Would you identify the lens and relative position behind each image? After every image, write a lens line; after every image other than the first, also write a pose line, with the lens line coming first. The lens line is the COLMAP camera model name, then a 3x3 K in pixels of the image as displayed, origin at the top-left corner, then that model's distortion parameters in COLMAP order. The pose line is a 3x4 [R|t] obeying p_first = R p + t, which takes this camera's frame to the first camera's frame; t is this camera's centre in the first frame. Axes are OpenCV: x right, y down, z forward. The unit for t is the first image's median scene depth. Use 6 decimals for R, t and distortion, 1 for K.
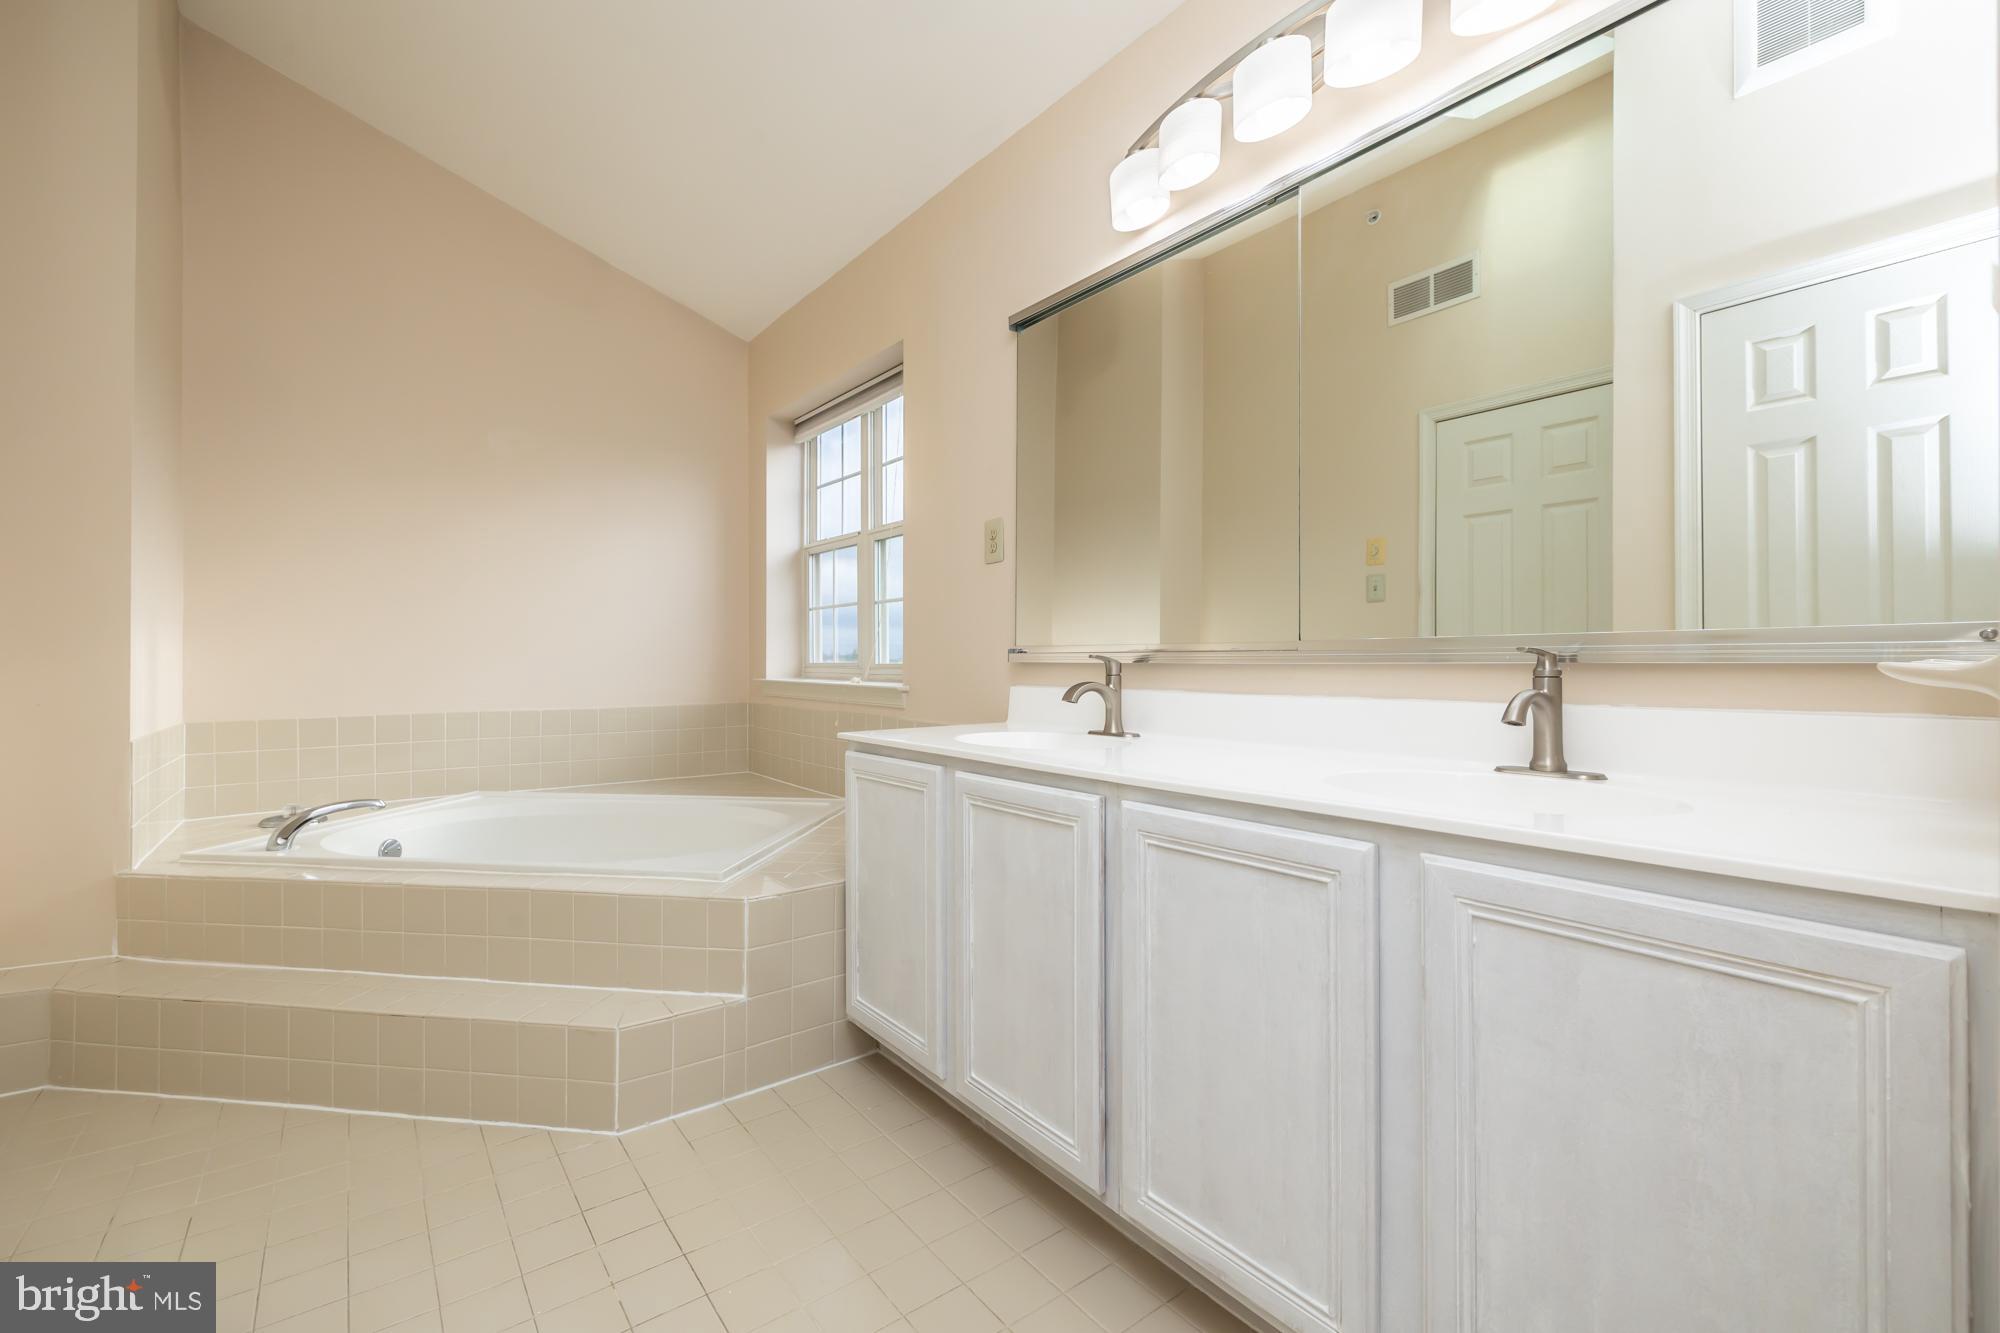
lens RADIAL K [[851.6, 0, 992.9], [0, 851.6, 671.4], [0, 0, 1]] dist [-0.004011, -0.000523]
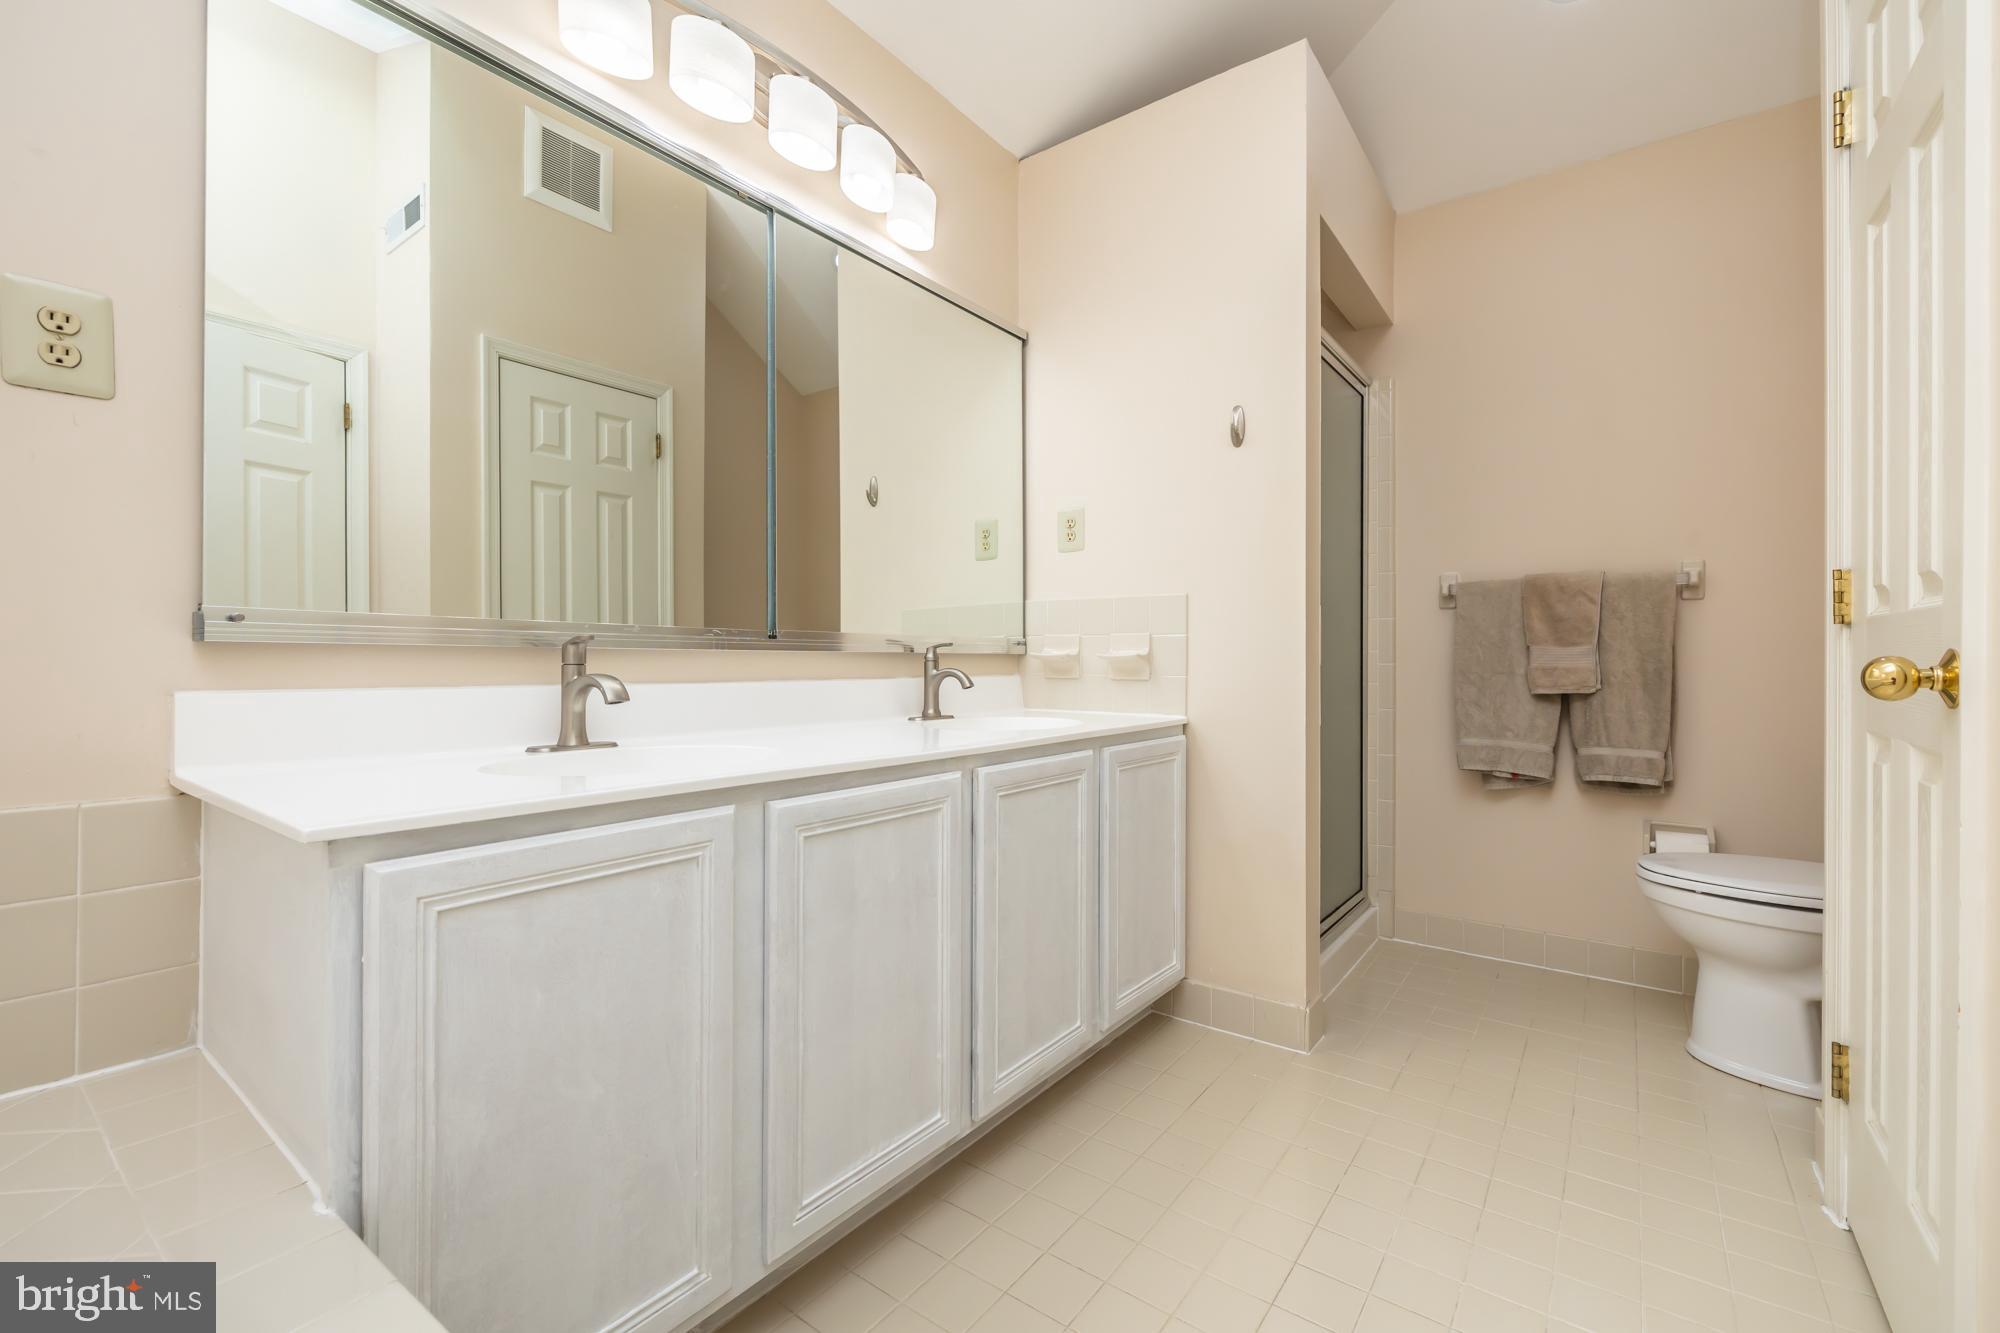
lens RADIAL K [[851.6, 0, 990.2], [0, 851.6, 655.6], [0, 0, 1]] dist [-0.004011, -0.000523]
pose [[-0.281048, -0.001927, 0.959692, -0.848390], [-0.004959, 0.999988, 0.000555, -0.003740], [-0.959681, -0.004603, -0.281054, 1.148284]]
